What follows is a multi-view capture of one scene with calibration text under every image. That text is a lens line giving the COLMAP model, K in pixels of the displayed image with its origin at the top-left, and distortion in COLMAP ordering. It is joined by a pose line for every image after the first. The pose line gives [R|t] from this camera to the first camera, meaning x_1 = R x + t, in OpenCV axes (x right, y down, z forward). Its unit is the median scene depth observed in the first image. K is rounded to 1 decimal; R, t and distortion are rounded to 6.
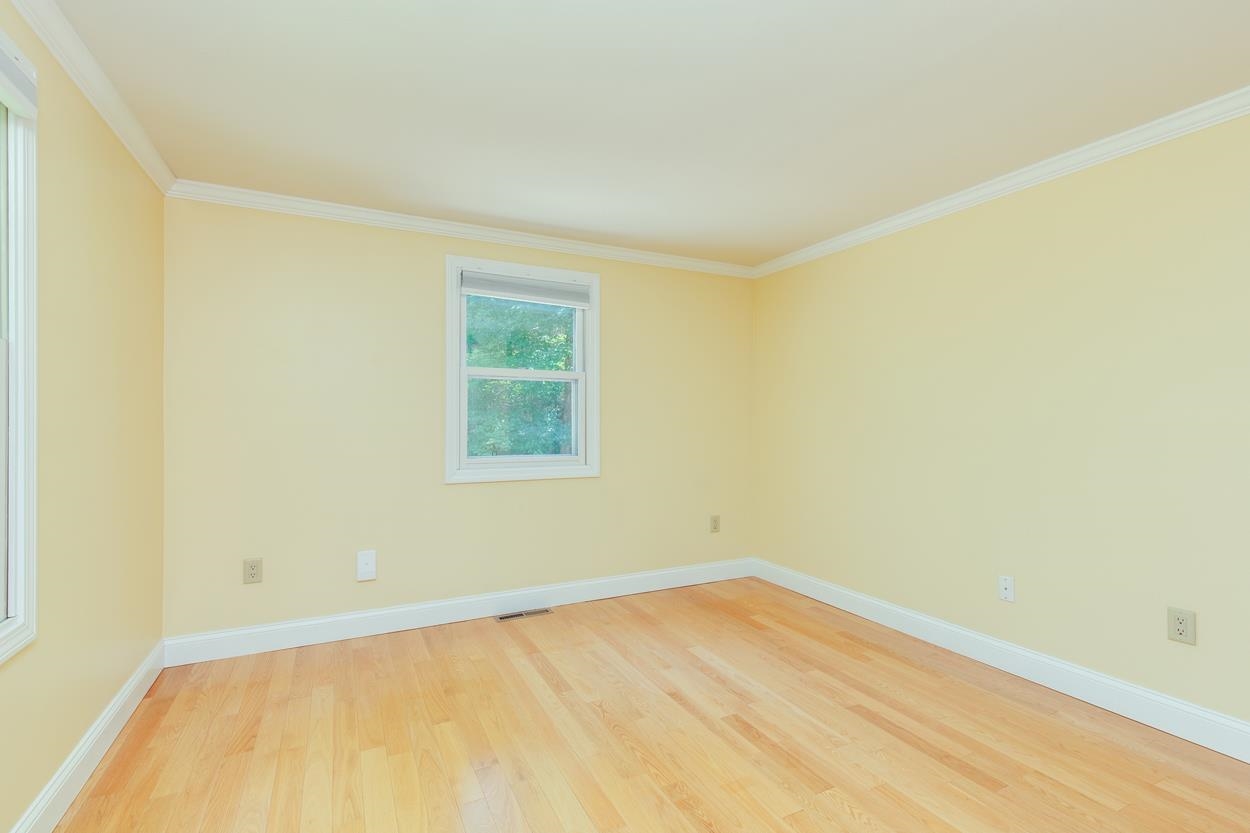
lens RADIAL K [[572.3, 0, 618.0], [0, 572.3, 417.2], [0, 0, 1]] dist [0.002381, -0.000506]
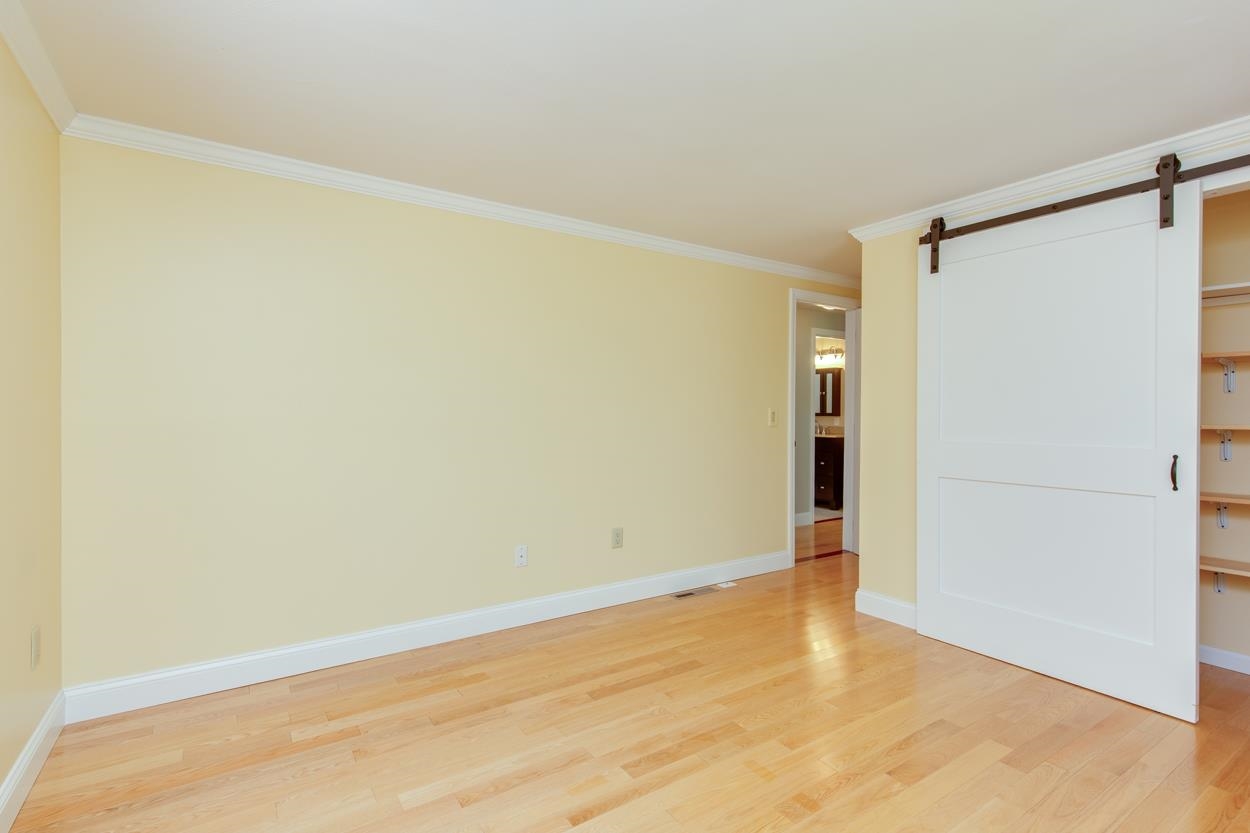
lens RADIAL K [[572.3, 0, 622.4], [0, 572.3, 411.1], [0, 0, 1]] dist [0.002381, -0.000506]
pose [[-0.099984, -0.010559, 0.994933, -0.645604], [0.000896, 0.999942, 0.010702, -0.024190], [-0.994989, 0.001961, -0.099969, 1.085926]]
